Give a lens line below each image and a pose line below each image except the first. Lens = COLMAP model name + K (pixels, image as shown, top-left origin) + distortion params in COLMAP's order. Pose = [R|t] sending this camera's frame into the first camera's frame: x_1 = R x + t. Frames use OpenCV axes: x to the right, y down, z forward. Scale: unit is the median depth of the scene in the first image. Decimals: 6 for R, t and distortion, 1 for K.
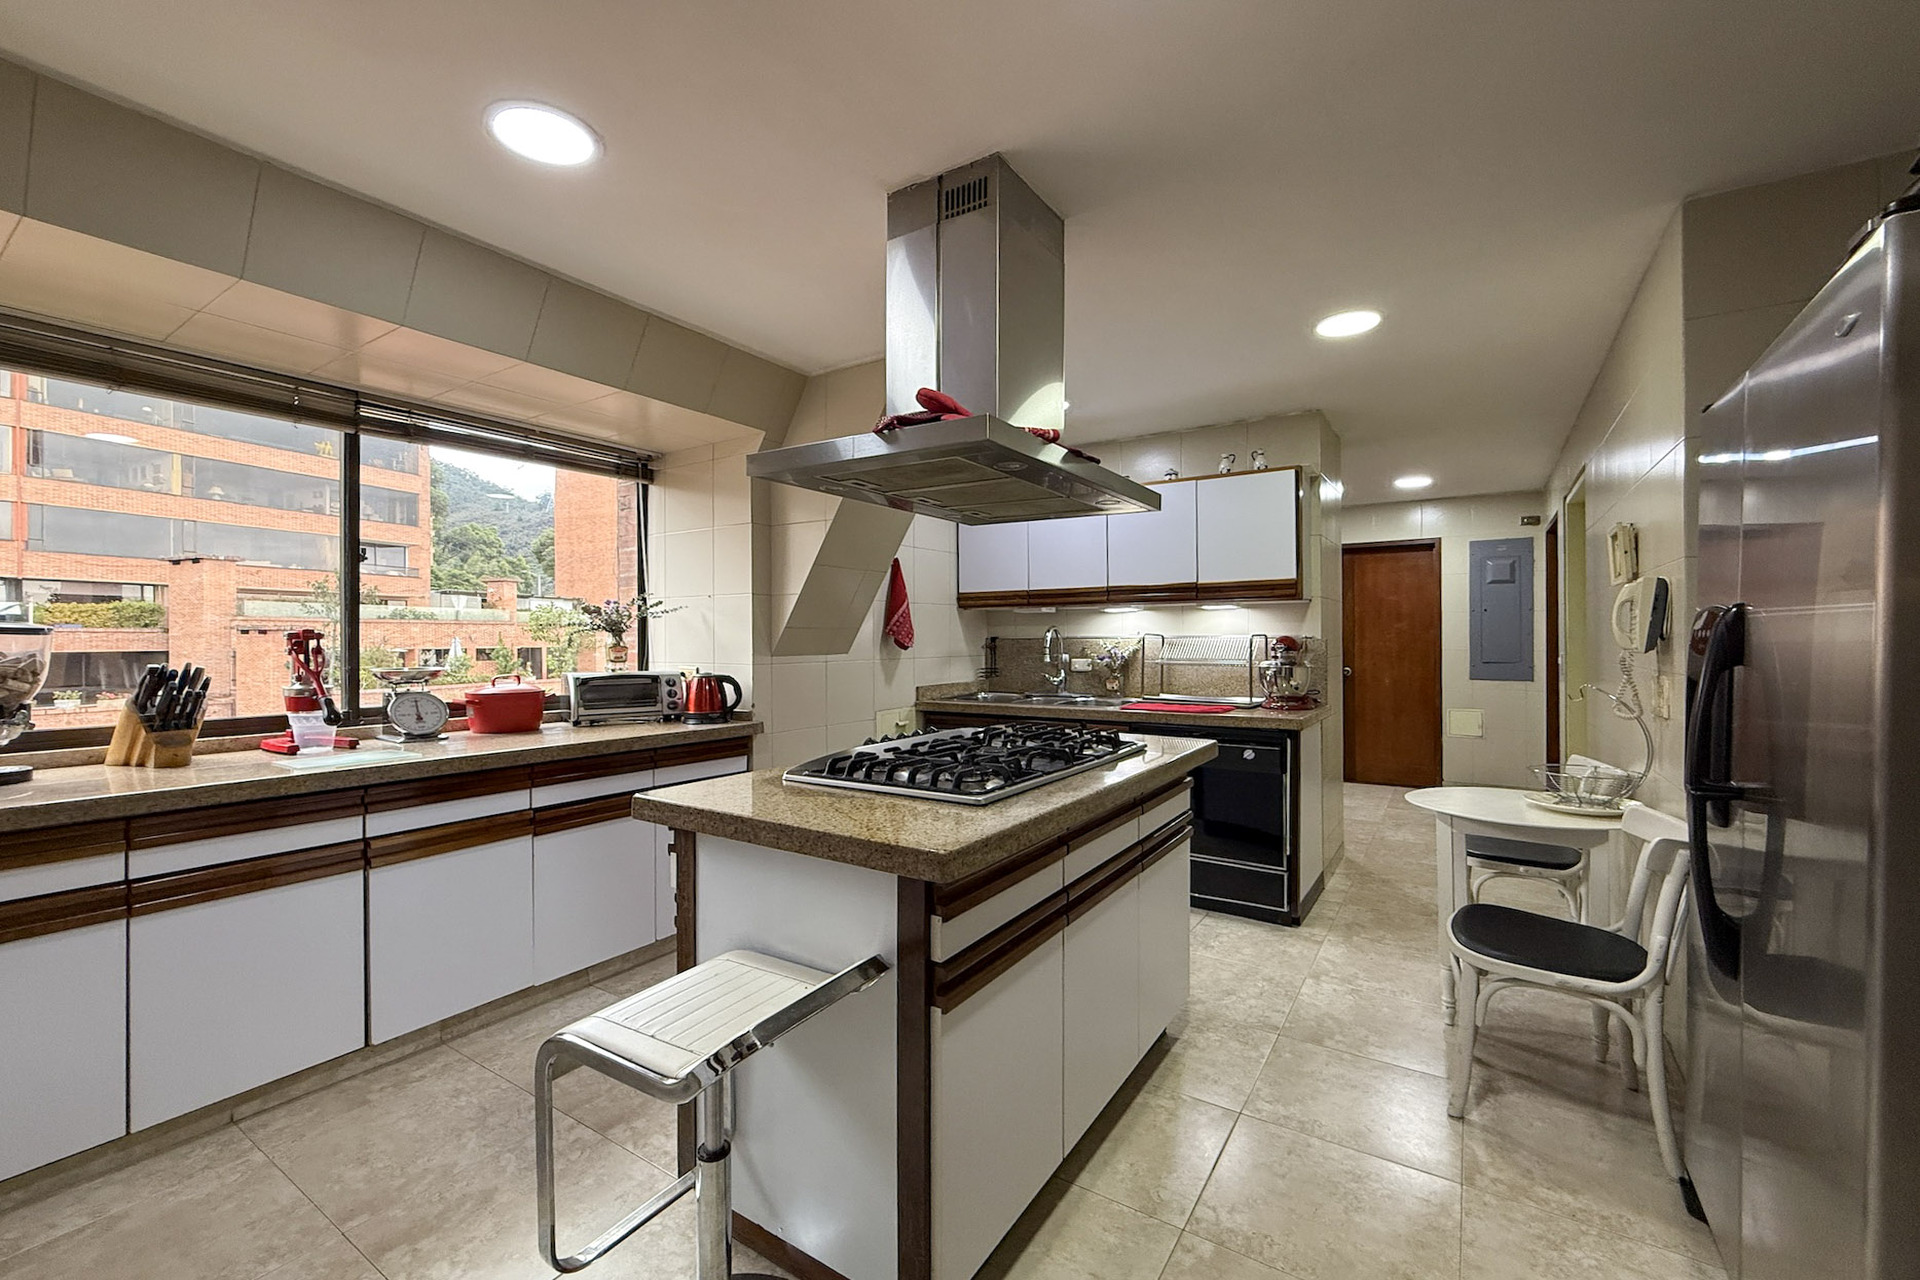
lens RADIAL K [[786.8, 0, 960.3], [0, 786.8, 640.1], [0, 0, 1]] dist [-0.001013, -0.000104]
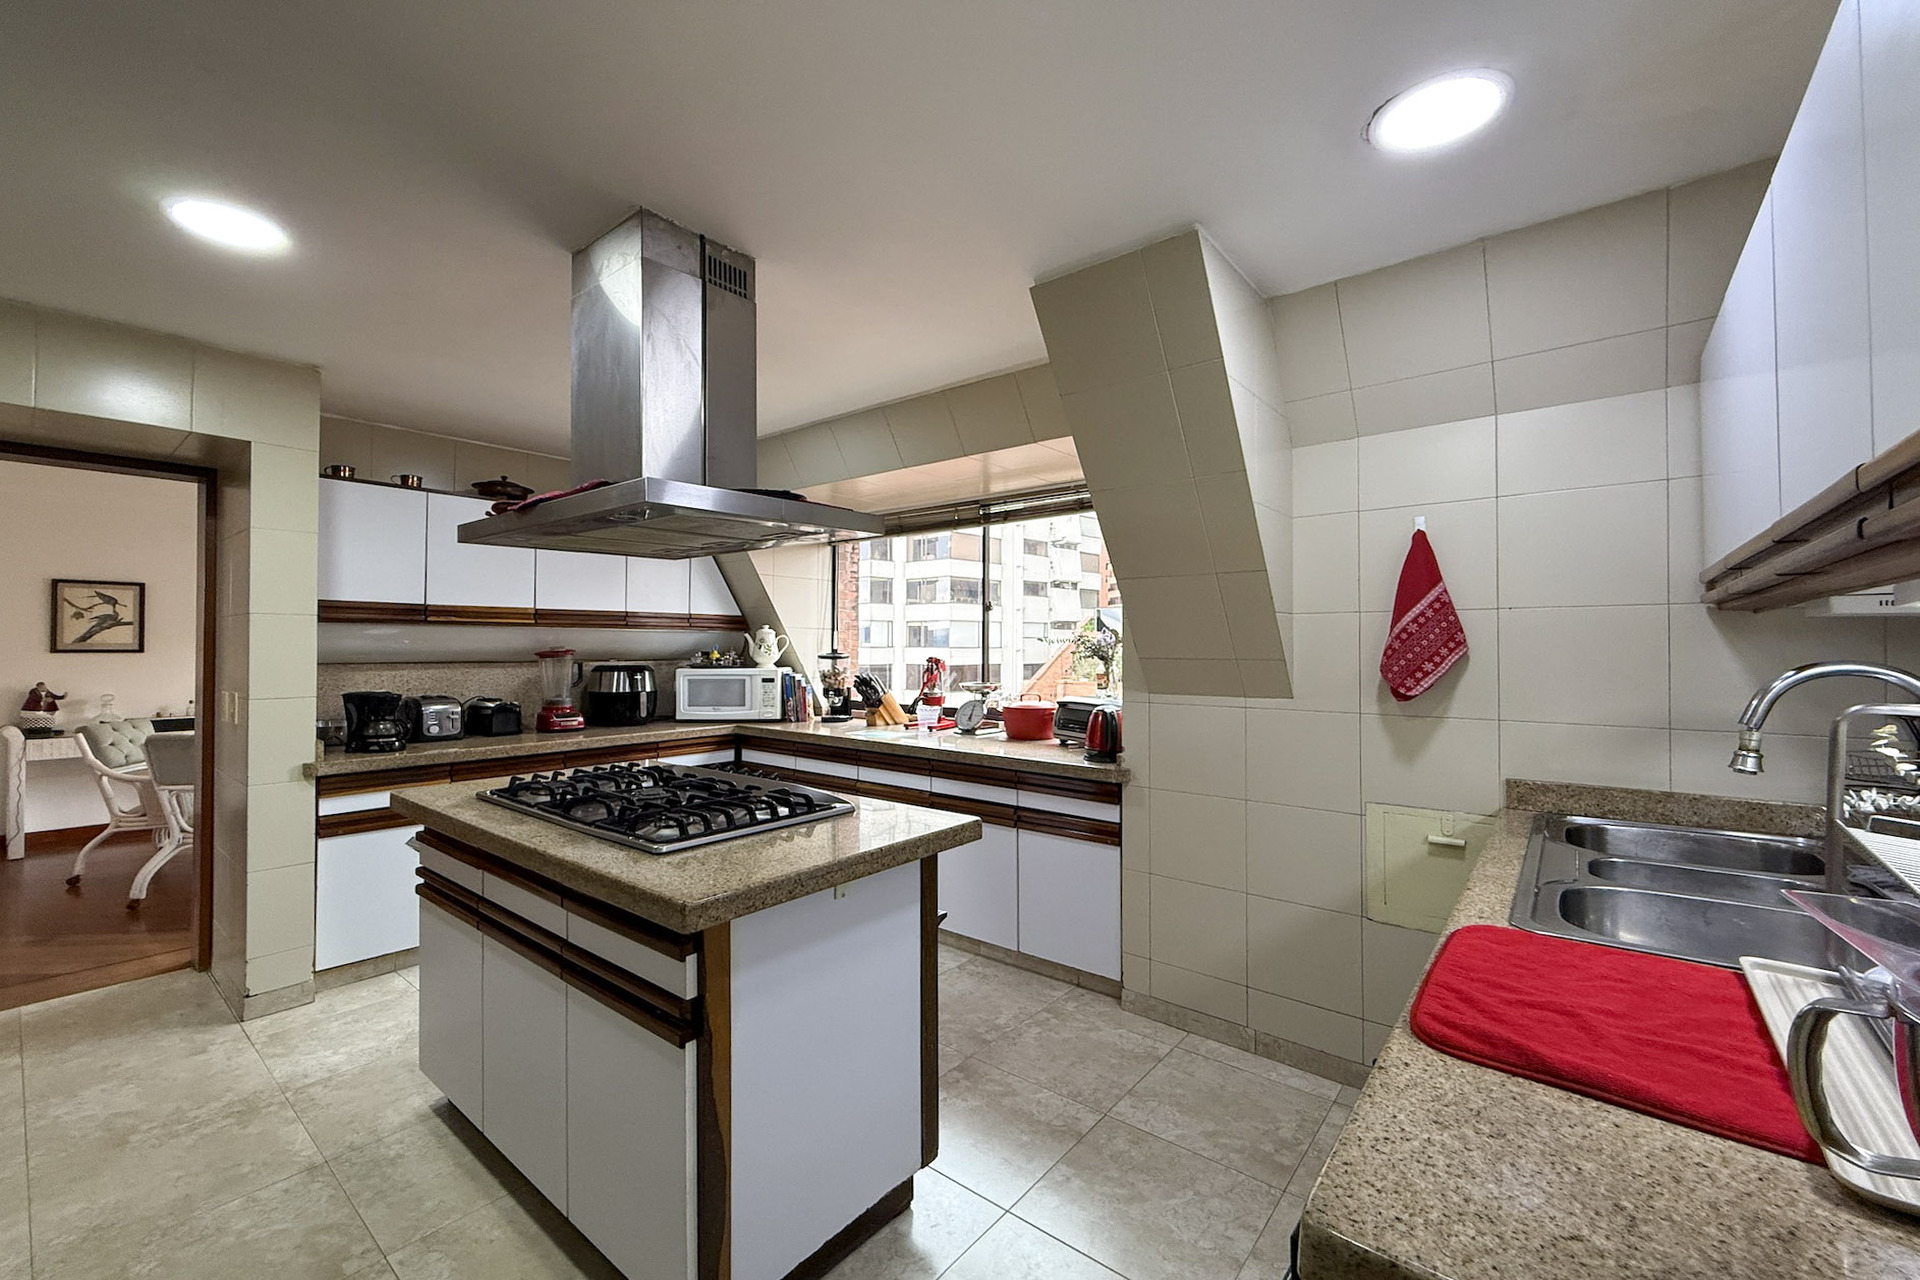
lens RADIAL K [[786.8, 0, 958.9], [0, 786.8, 635.8], [0, 0, 1]] dist [-0.001013, -0.000104]
pose [[-0.103407, -0.008003, -0.994607, 0.731814], [-0.004211, 0.999962, -0.007609, -0.040508], [0.994630, 0.003401, -0.103436, 1.091075]]
